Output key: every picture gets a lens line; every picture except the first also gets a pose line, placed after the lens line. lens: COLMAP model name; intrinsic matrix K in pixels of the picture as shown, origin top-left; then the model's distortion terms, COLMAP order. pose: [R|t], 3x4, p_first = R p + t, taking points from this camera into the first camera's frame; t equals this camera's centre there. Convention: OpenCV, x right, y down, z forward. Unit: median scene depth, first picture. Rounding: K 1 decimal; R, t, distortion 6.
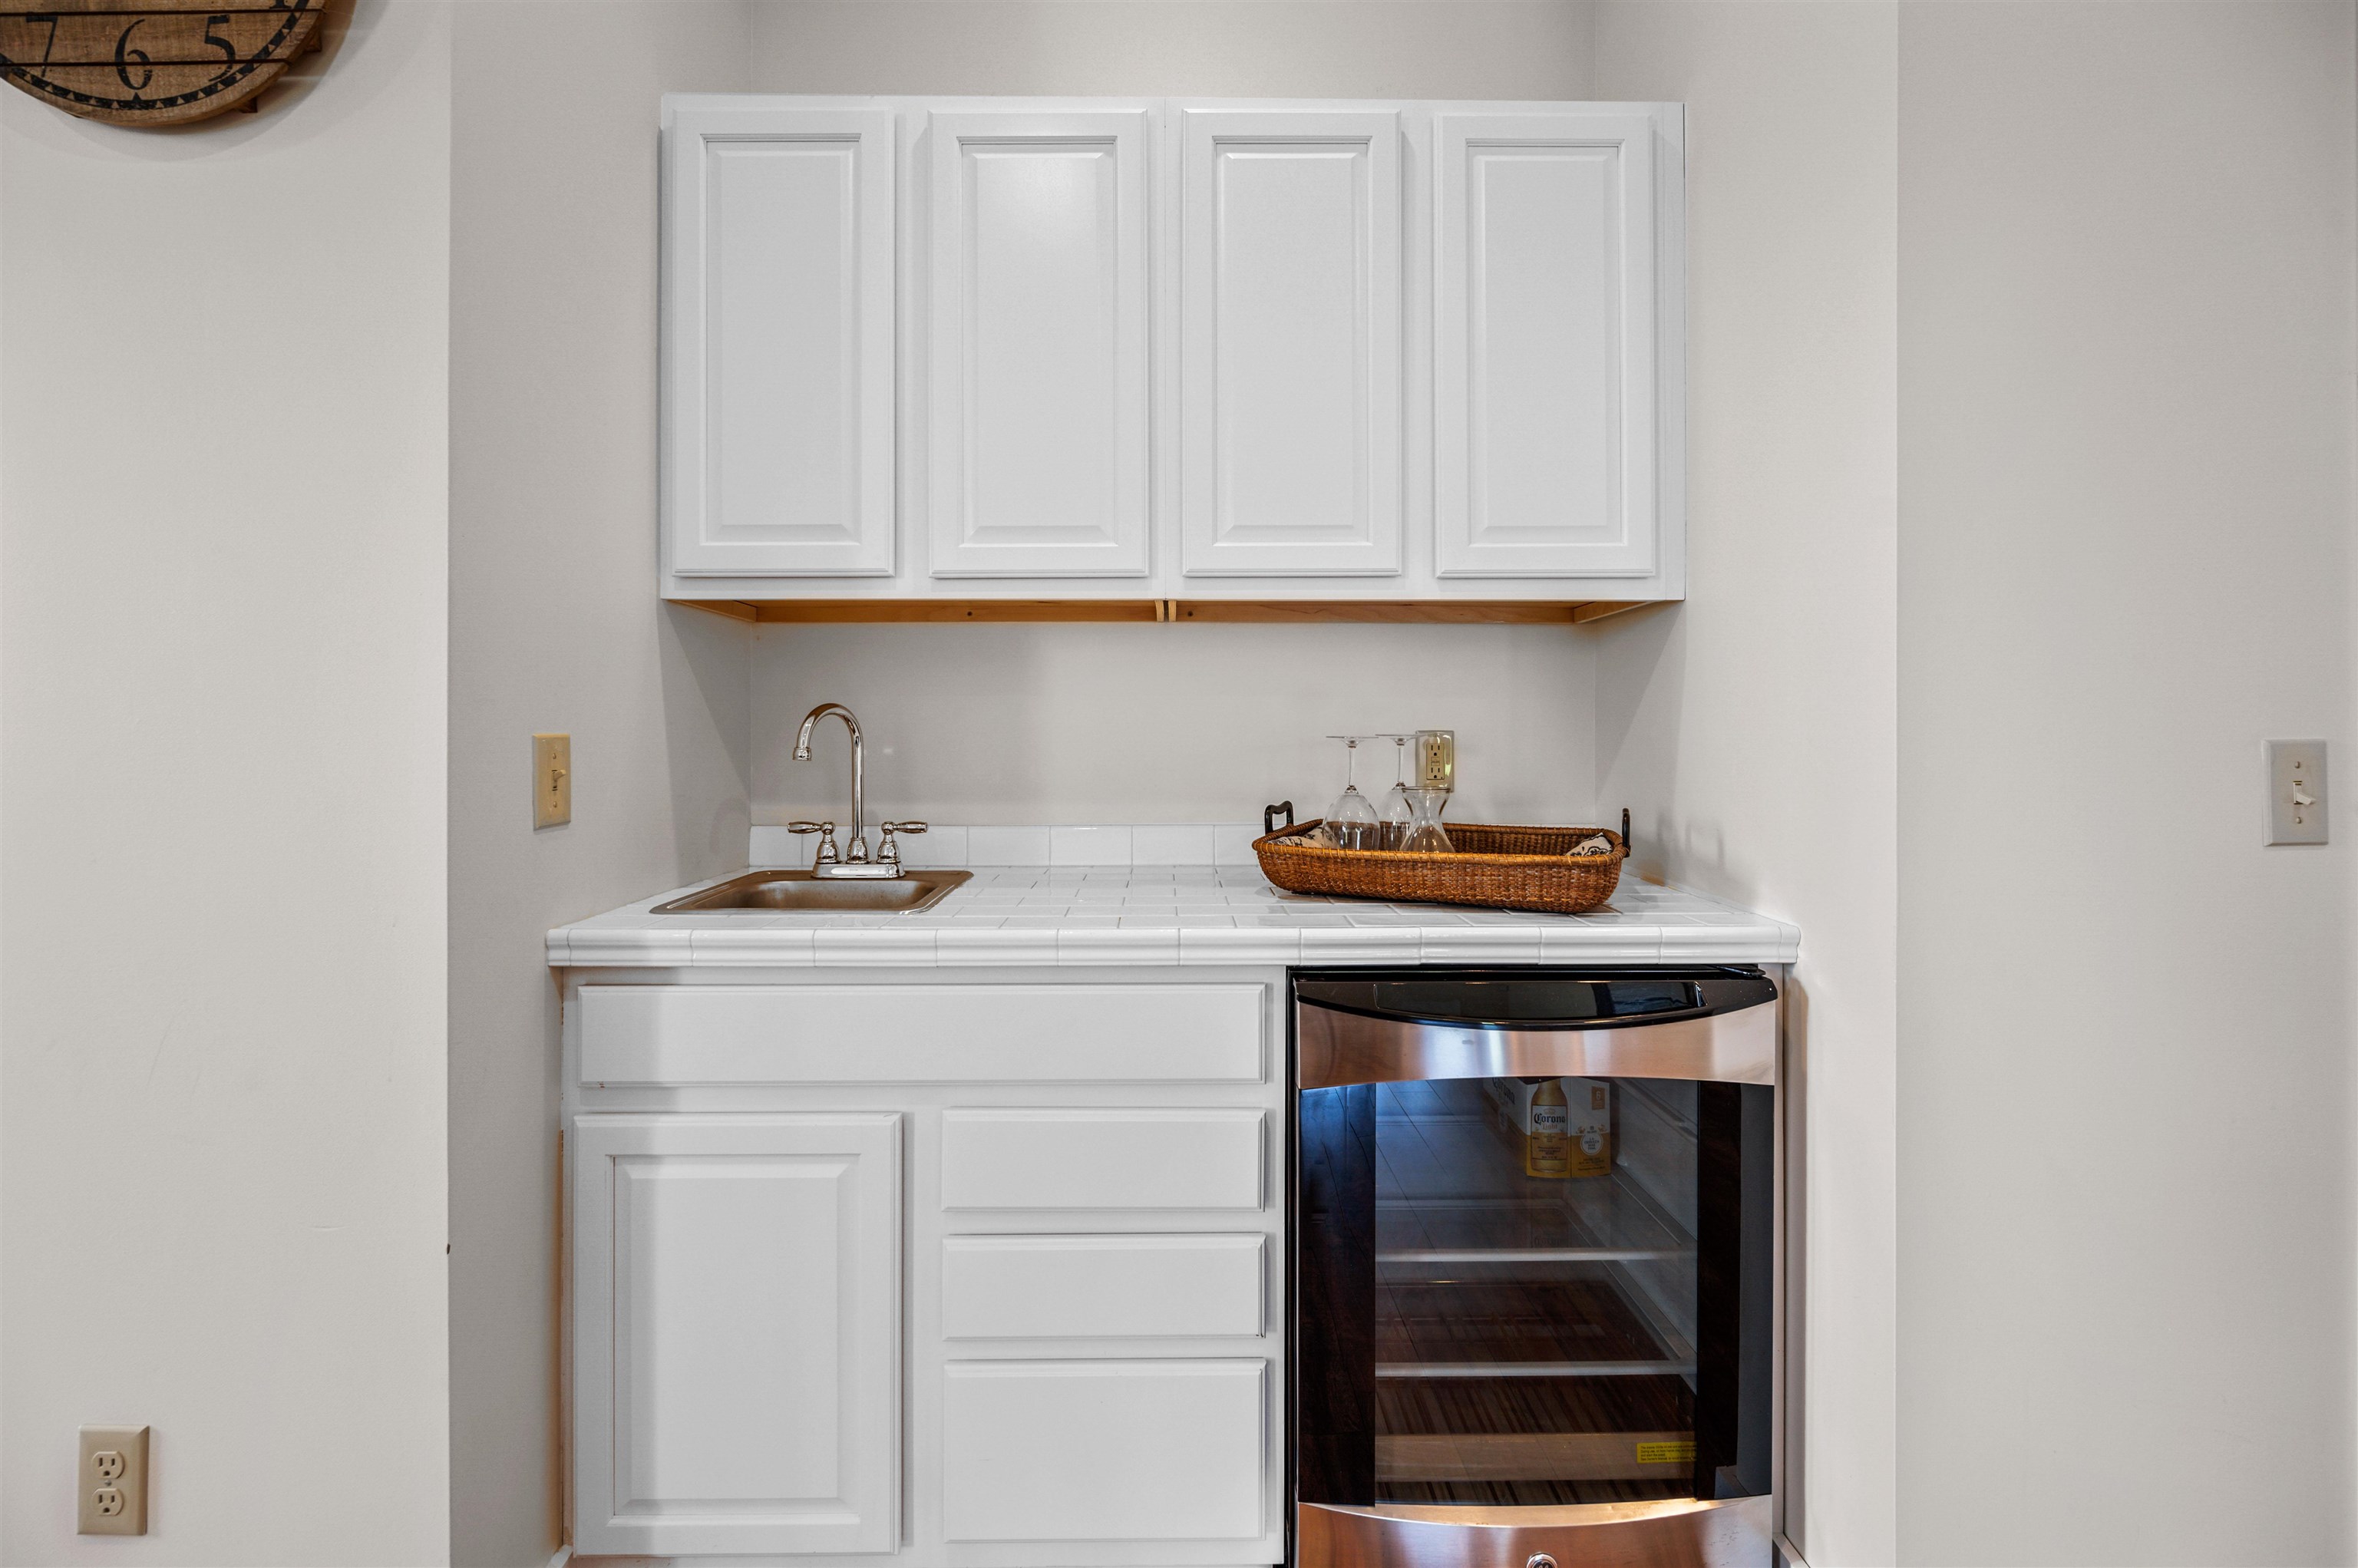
lens RADIAL K [[951.7, 0, 1179.6], [0, 951.7, 736.9], [0, 0, 1]] dist [-0.000088, -0.000082]
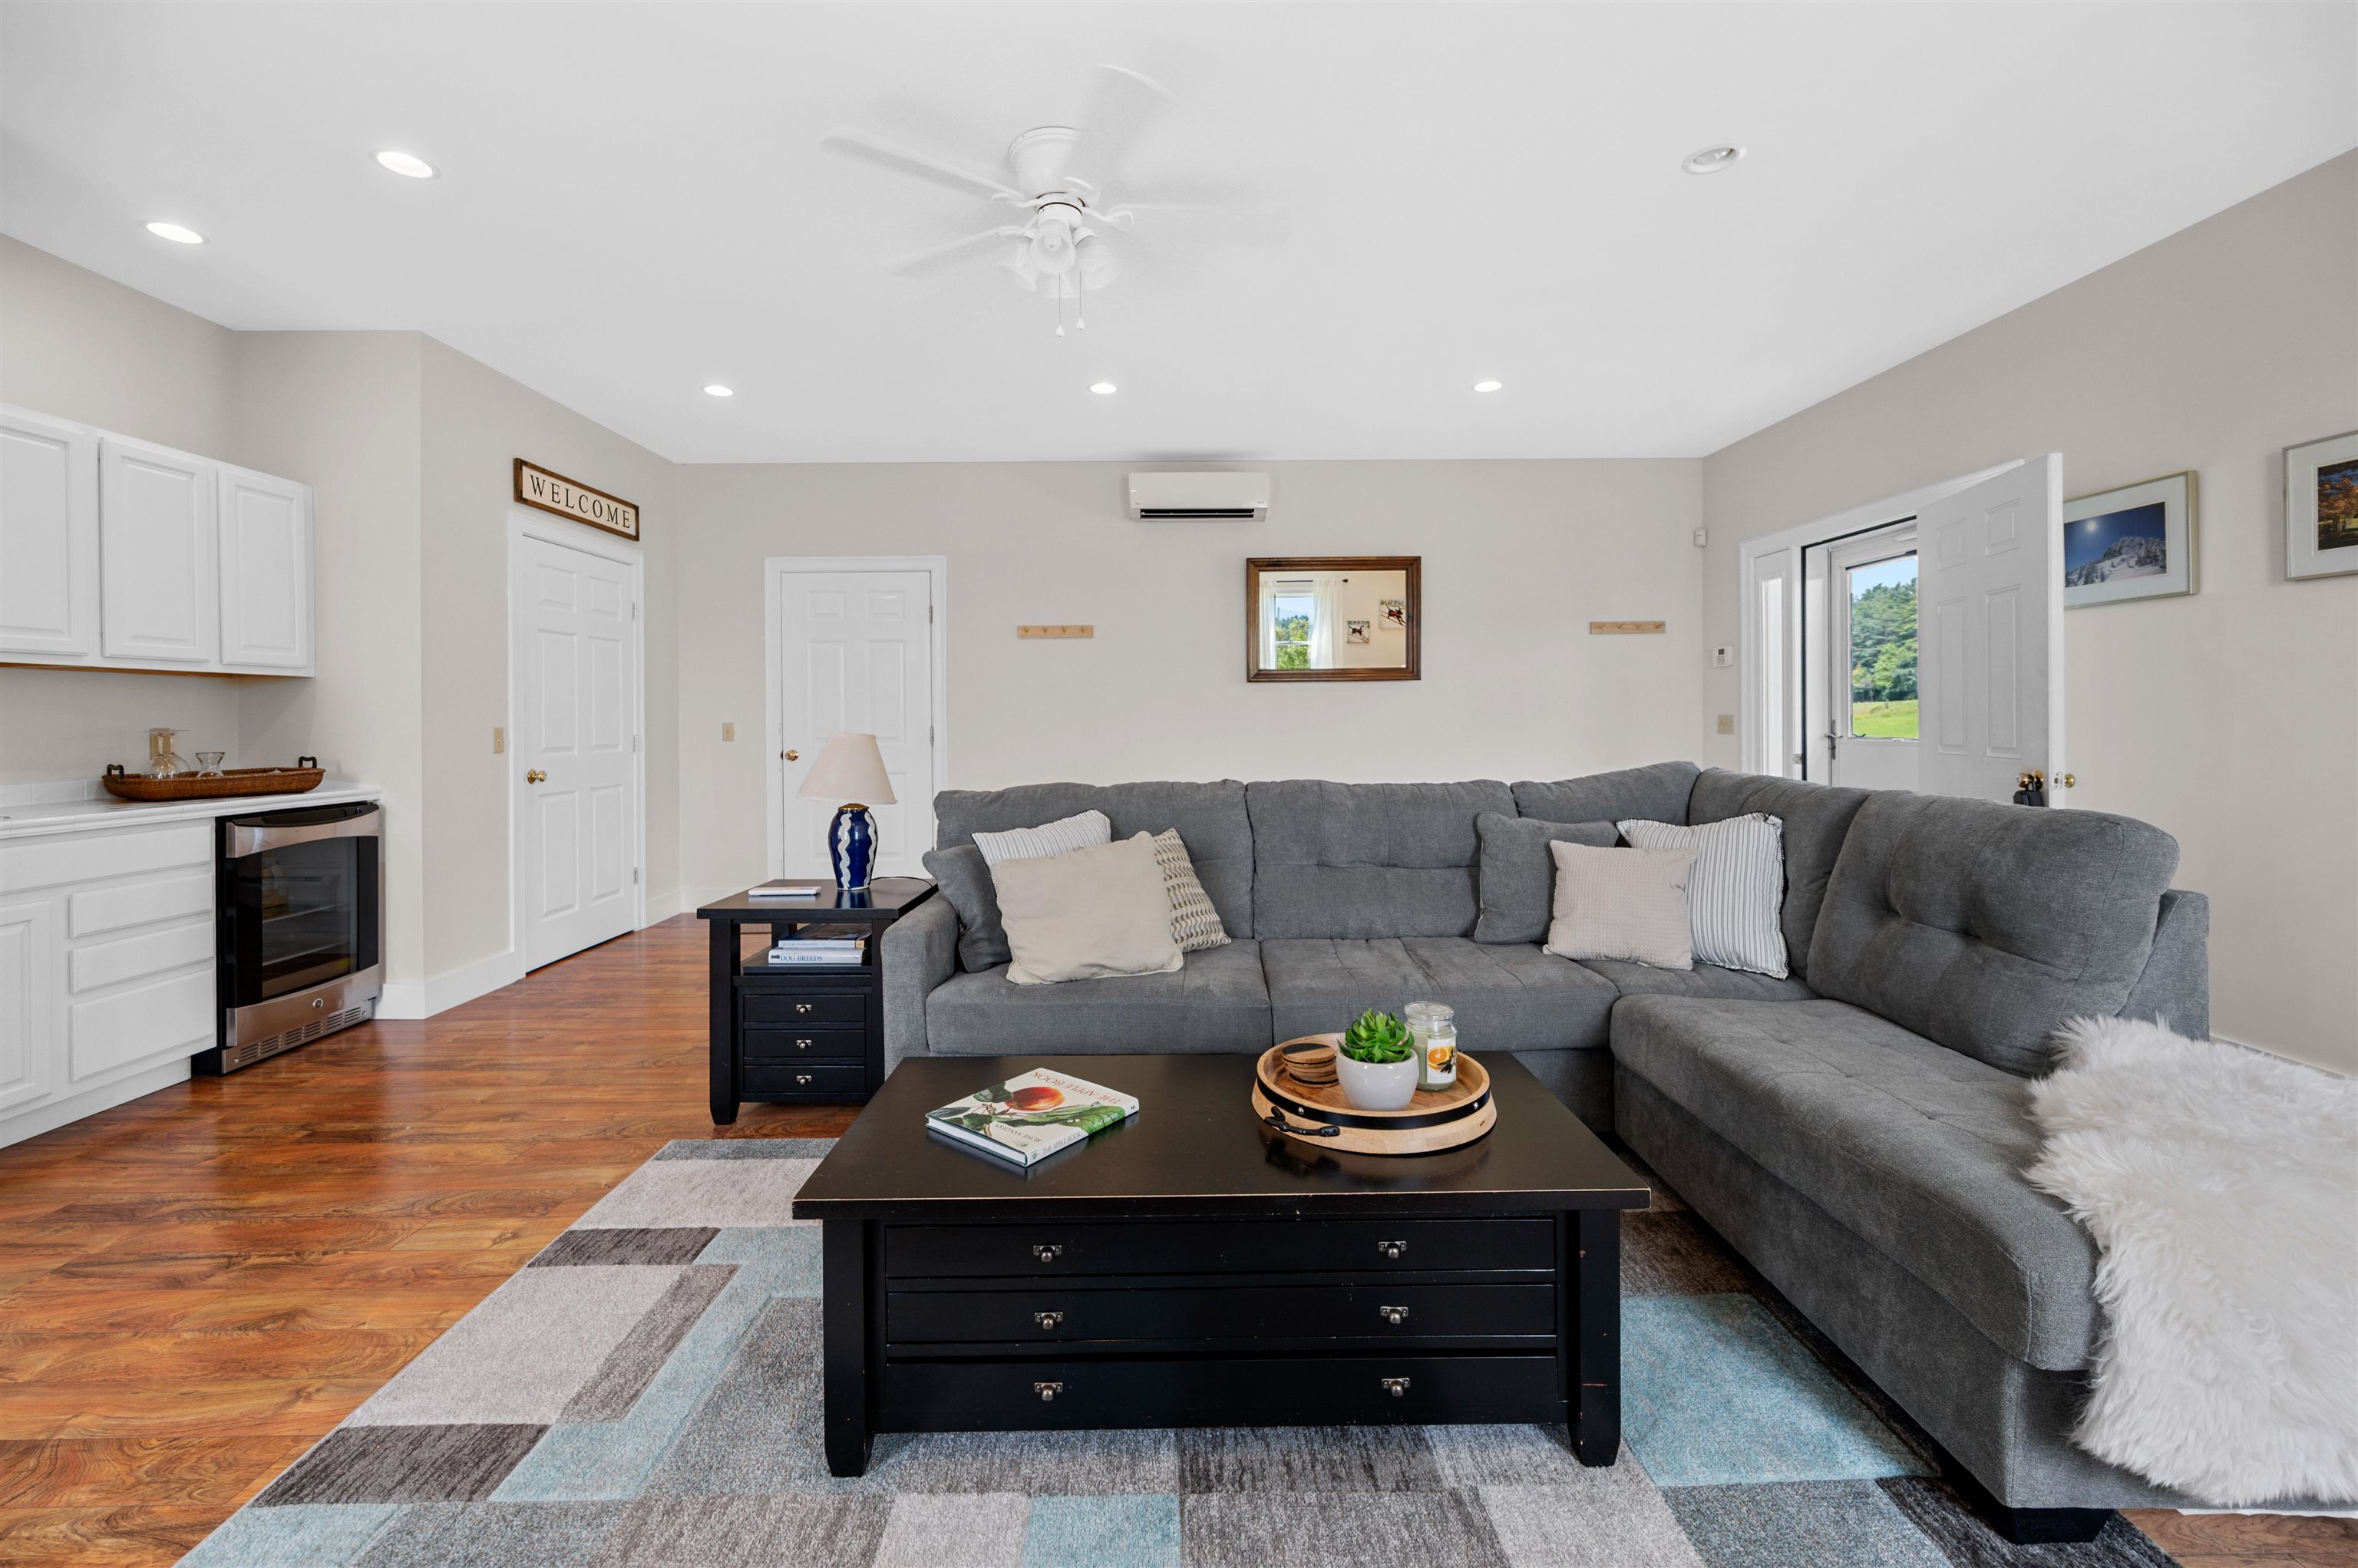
lens RADIAL K [[953.2, 0, 1169.6], [0, 953.2, 711.6], [0, 0, 1]] dist [-0.000878, -0.000281]
pose [[-0.004571, 0.006267, 0.999970, -2.600263], [0.011779, 0.999911, -0.006213, -0.003288], [-0.999920, 0.011750, -0.004645, -1.662631]]
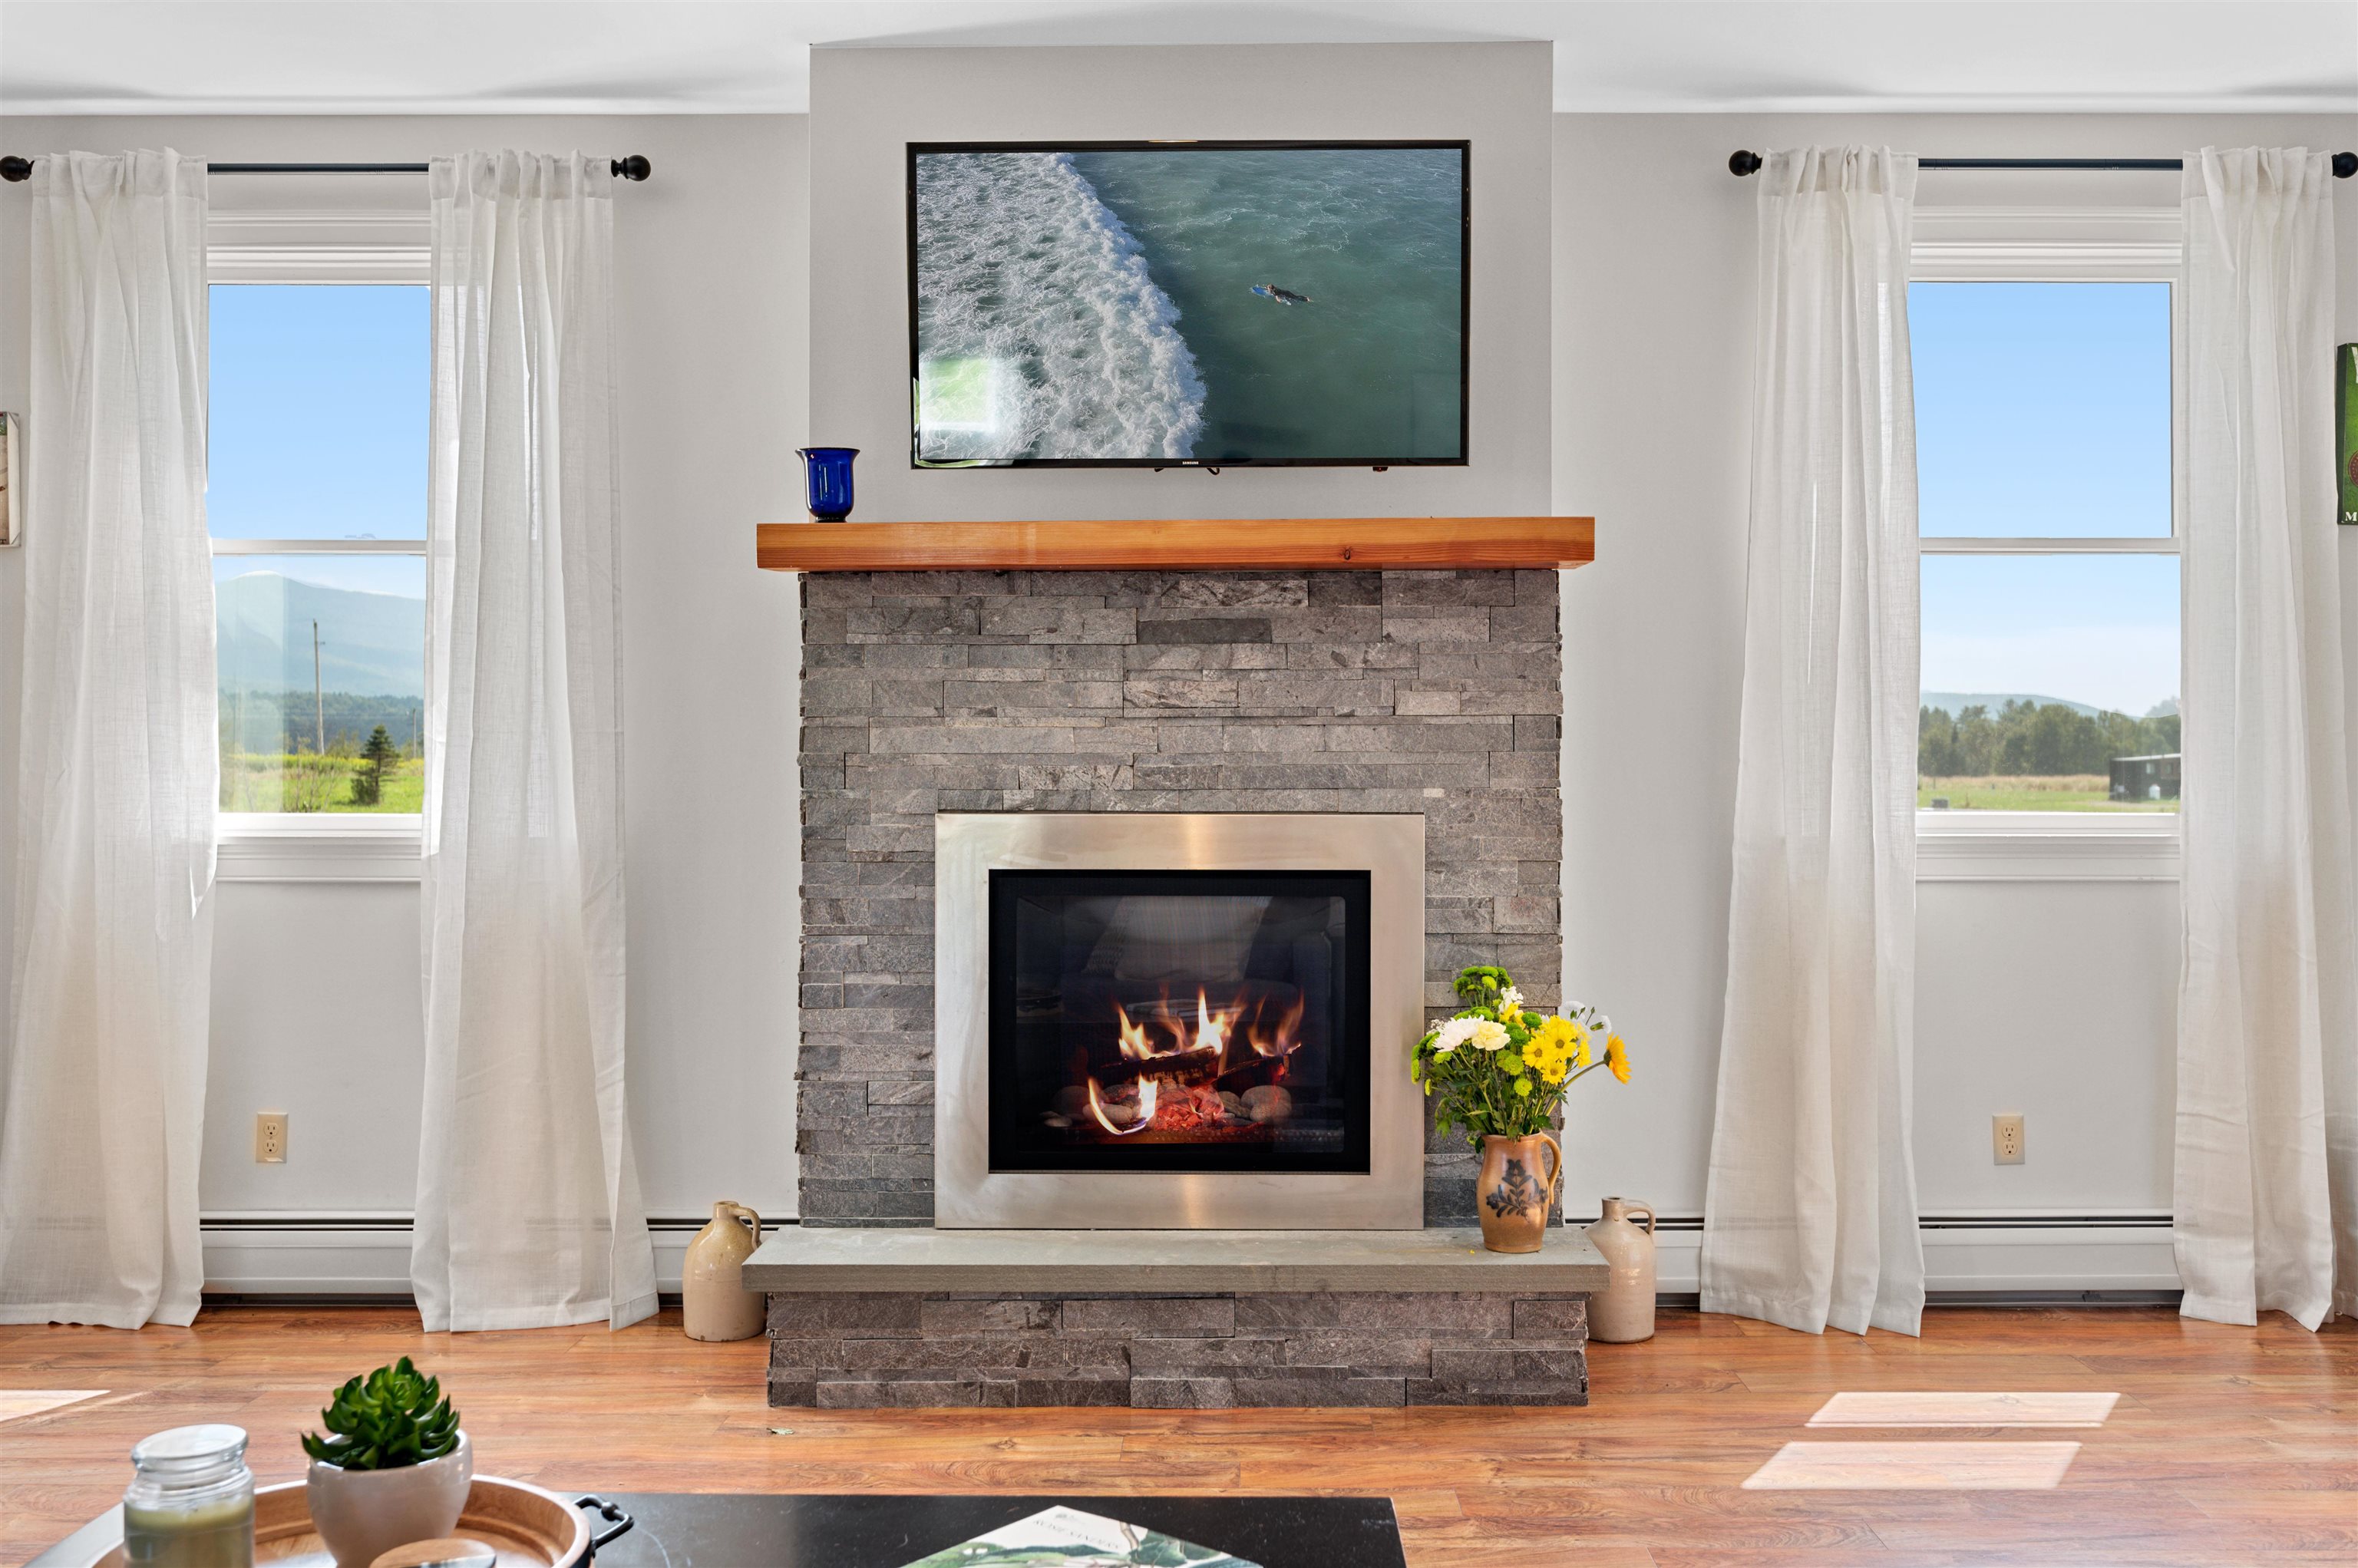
lens RADIAL K [[2067.4, 0, 1179.0], [0, 2067.4, 784.0], [0, 0, 1]] dist [-0.000805, -0.003322]
pose [[-0.013880, -0.005610, -0.999888, 0.474776], [-0.003390, 0.999979, -0.005564, -0.003044], [0.999898, 0.003313, -0.013898, -1.335364]]
